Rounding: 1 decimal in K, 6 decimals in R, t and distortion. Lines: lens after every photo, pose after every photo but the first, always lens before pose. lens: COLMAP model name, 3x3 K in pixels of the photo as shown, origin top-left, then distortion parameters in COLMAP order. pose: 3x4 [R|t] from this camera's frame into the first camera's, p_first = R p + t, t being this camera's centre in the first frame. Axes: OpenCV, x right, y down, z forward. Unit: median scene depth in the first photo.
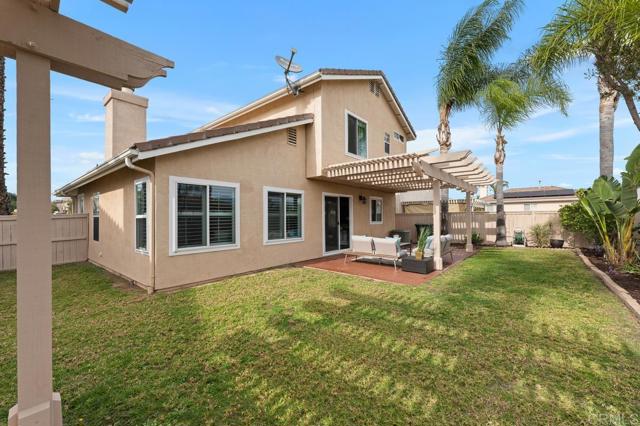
lens RADIAL K [[266.5, 0, 318.9], [0, 266.5, 215.7], [0, 0, 1]] dist [0.016652, -0.000367]
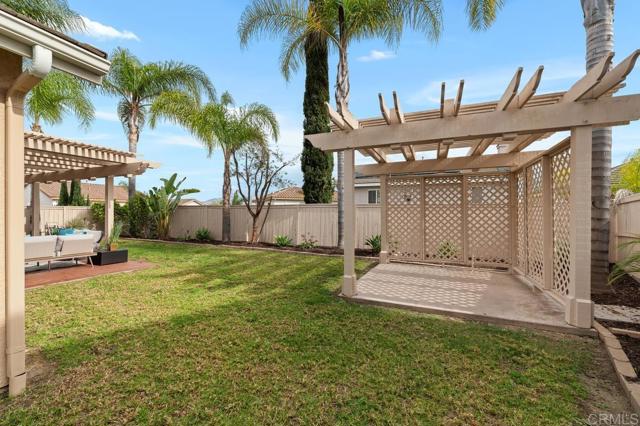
lens RADIAL K [[266.5, 0, 318.9], [0, 266.5, 211.0], [0, 0, 1]] dist [0.016652, -0.000367]
pose [[-0.292507, 0.002021, 0.956261, -0.863759], [-0.005925, 0.999975, -0.003926, 0.008912], [-0.956245, -0.006814, -0.292488, 0.514479]]
